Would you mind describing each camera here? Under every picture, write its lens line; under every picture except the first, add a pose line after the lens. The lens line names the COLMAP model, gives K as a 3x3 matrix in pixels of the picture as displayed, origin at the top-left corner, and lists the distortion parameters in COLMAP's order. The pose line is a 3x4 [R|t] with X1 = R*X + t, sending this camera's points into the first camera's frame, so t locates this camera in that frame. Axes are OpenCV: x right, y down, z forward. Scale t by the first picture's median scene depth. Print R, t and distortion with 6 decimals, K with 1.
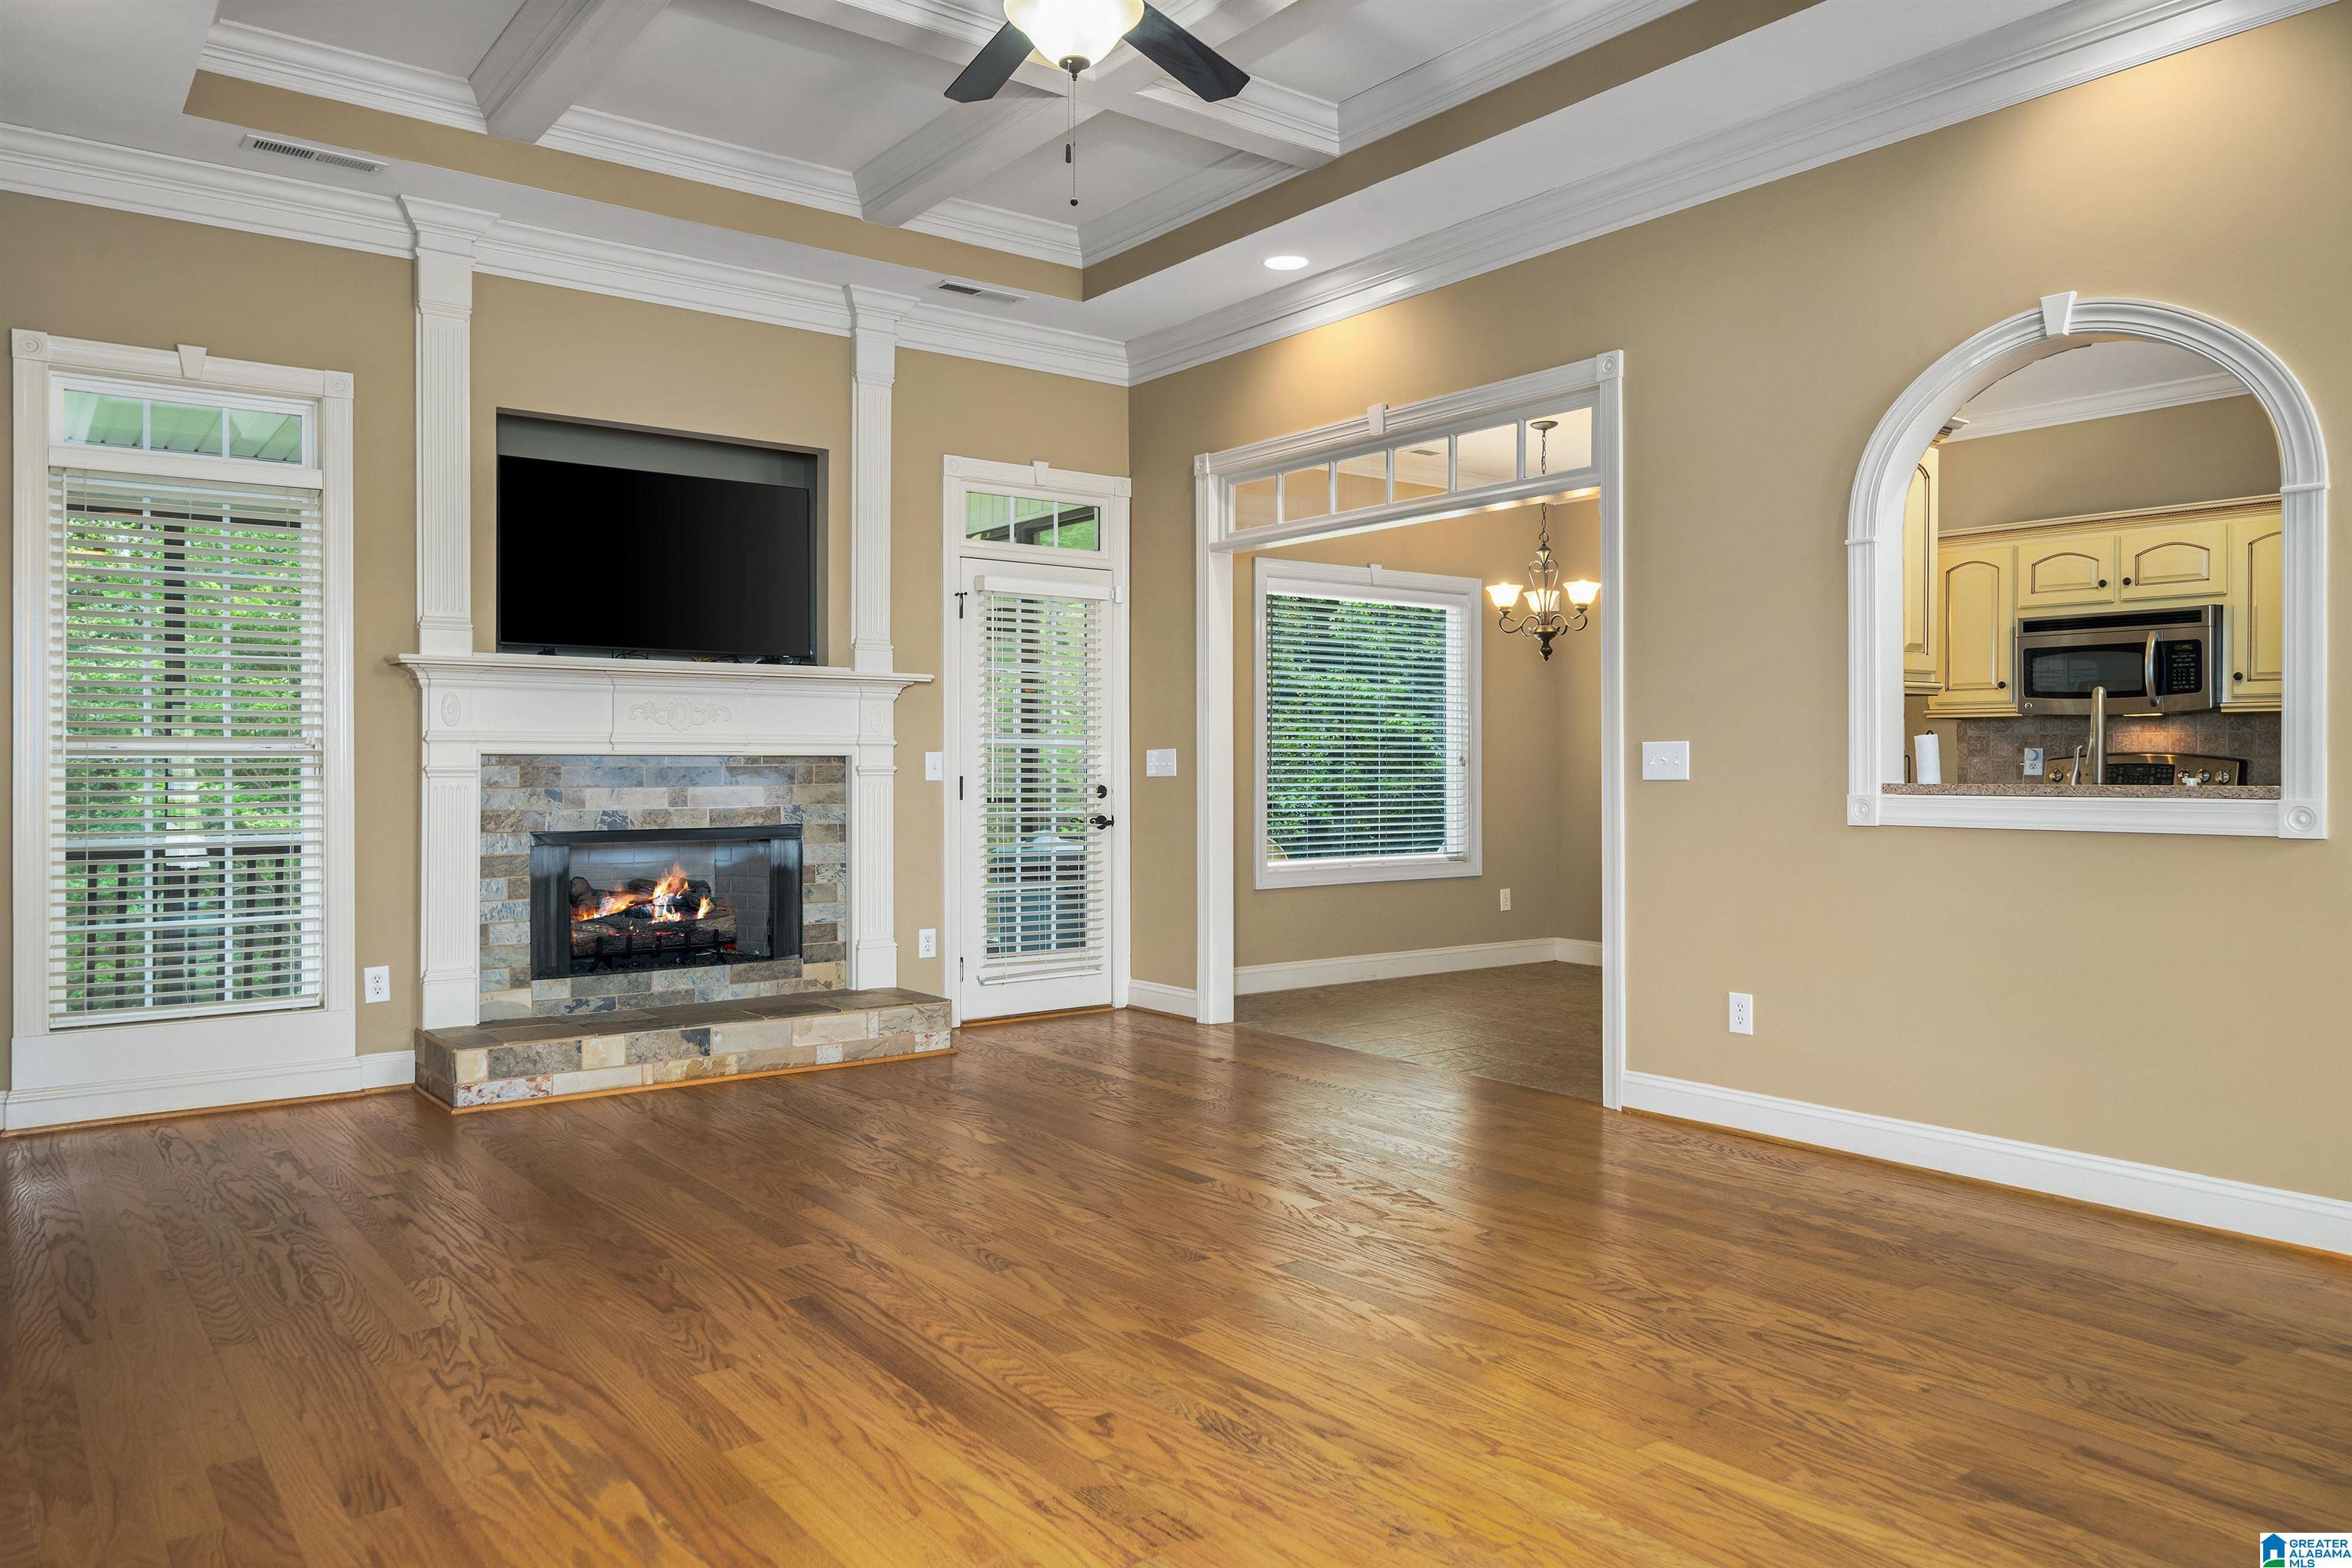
lens RADIAL K [[1597.8, 0, 1176.4], [0, 1597.8, 779.5], [0, 0, 1]] dist [0.005450, 0.003191]
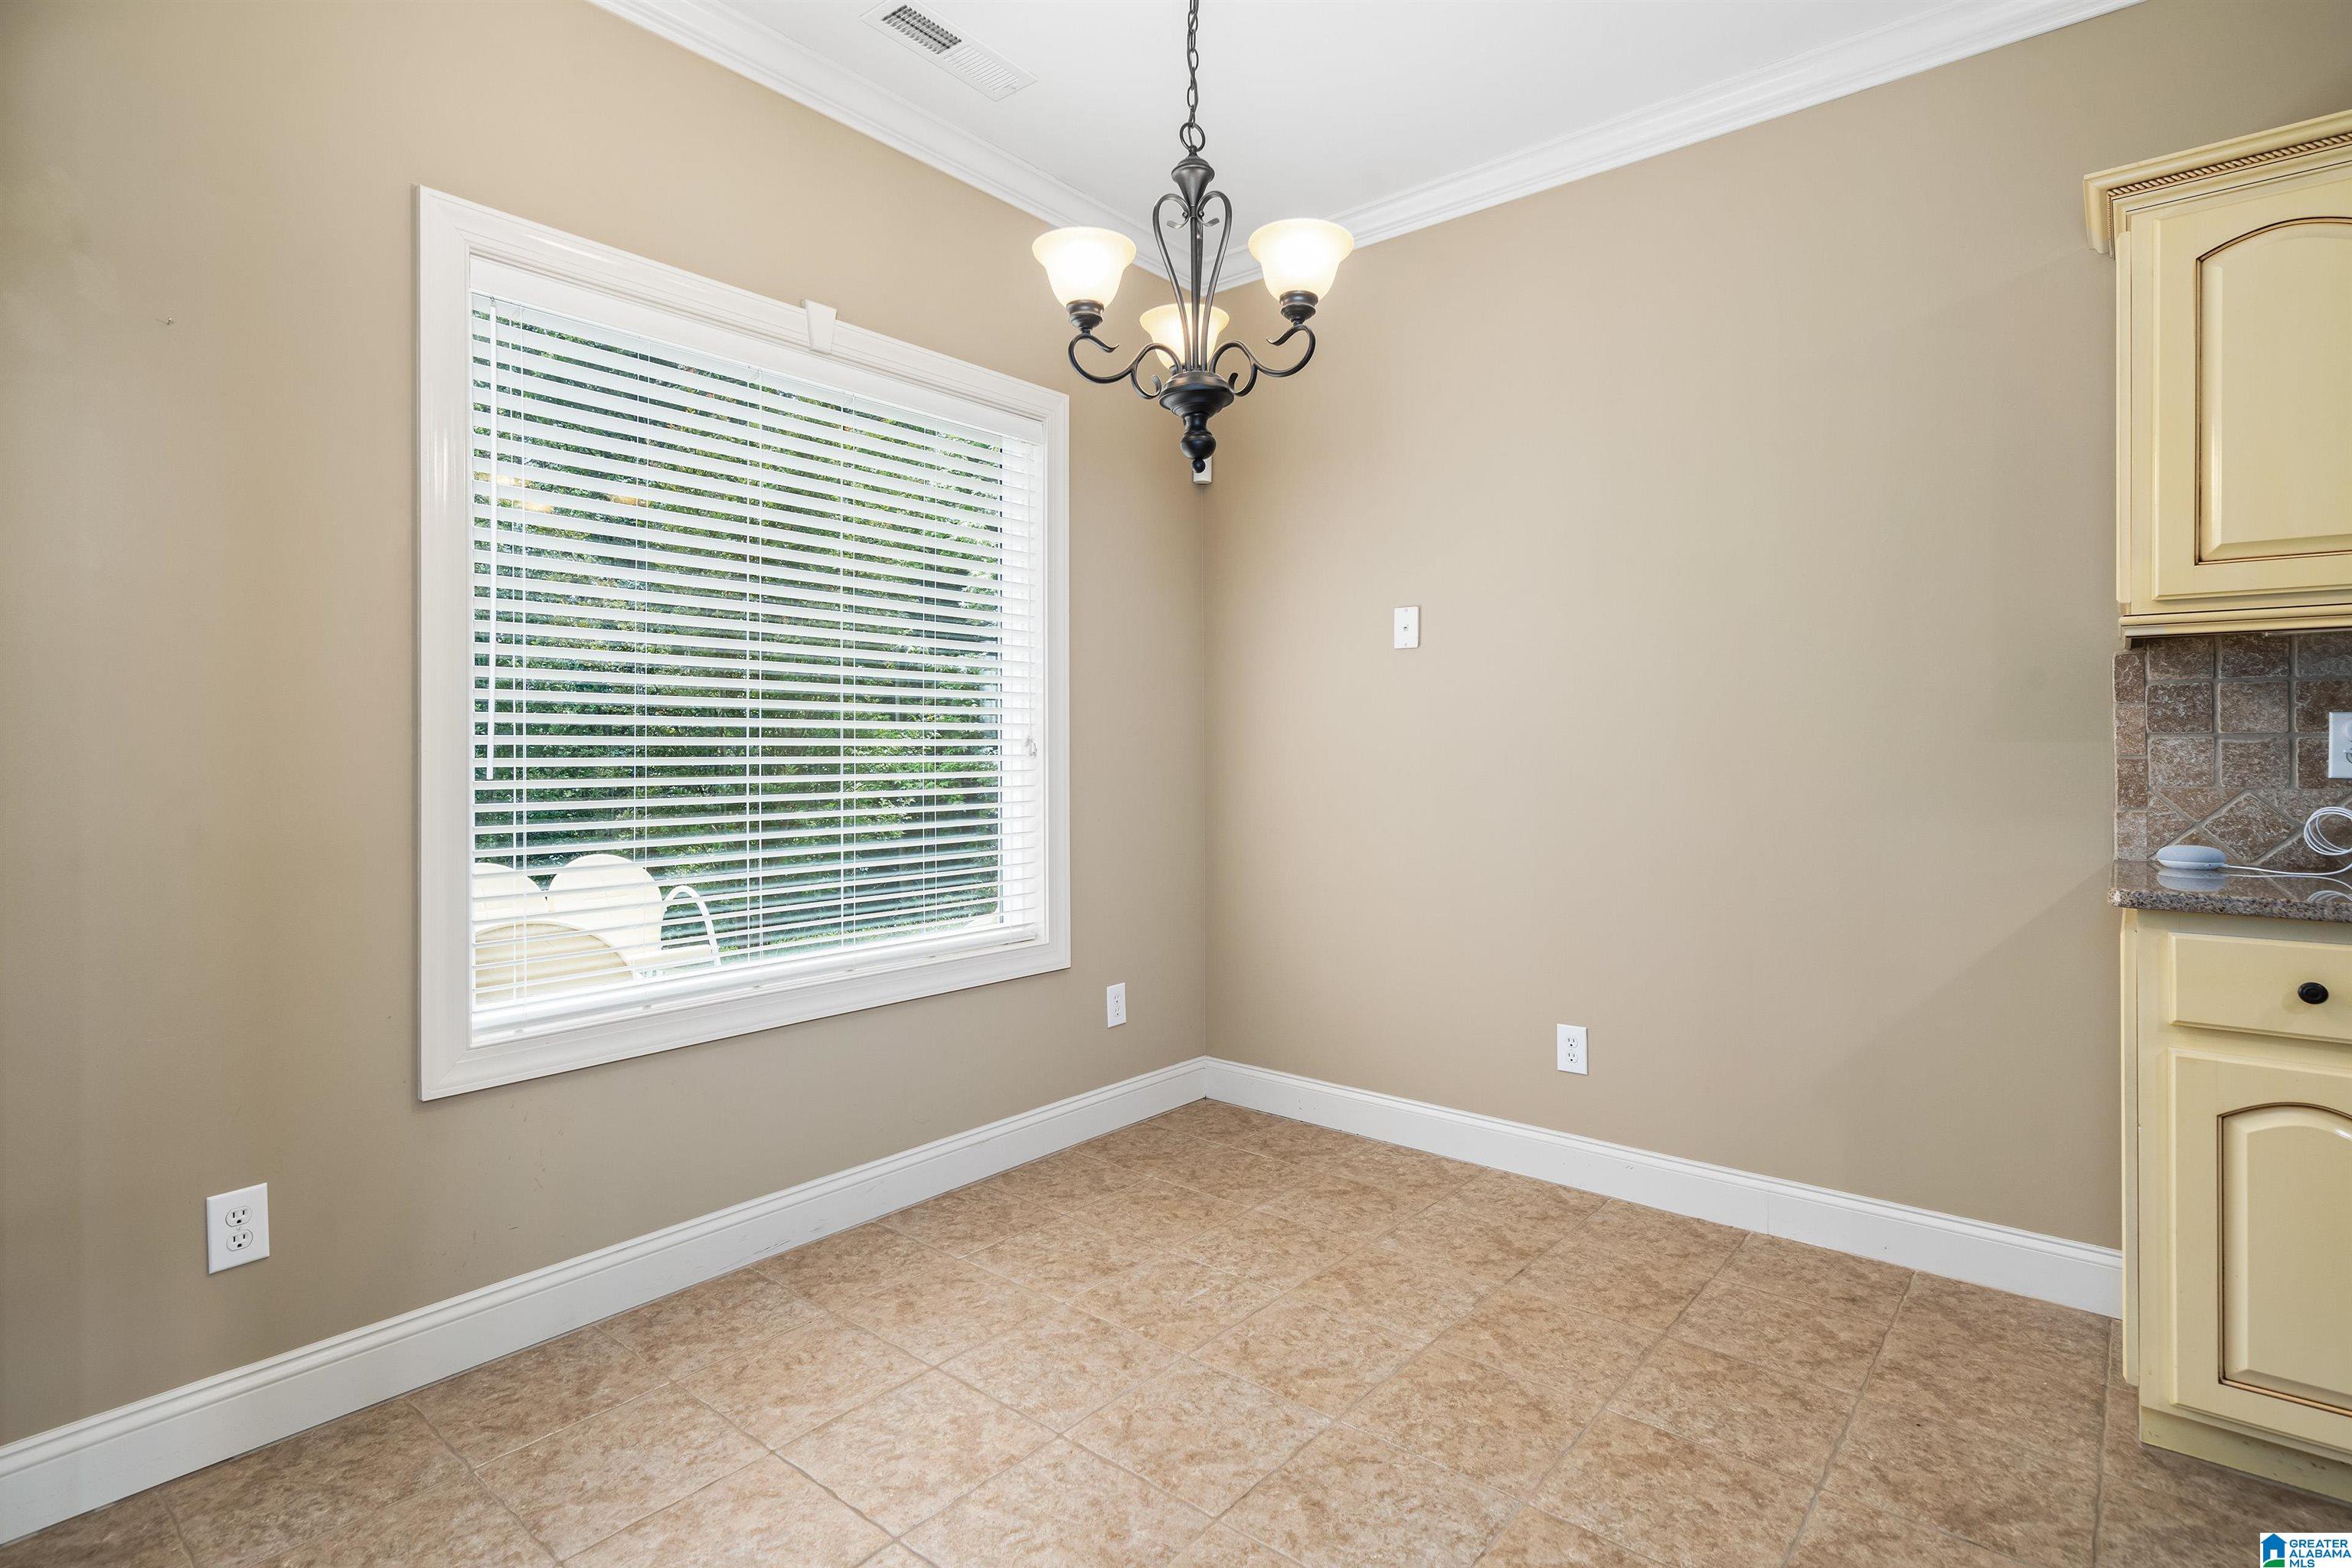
lens RADIAL K [[1134.4, 0, 1175.8], [0, 1134.4, 769.0], [0, 0, 1]] dist [0.001574, -0.001265]
pose [[0.974221, -0.004897, 0.225544, 0.120745], [0.004732, 0.999988, 0.001270, -0.004650], [-0.225547, -0.000170, 0.974232, 0.539729]]
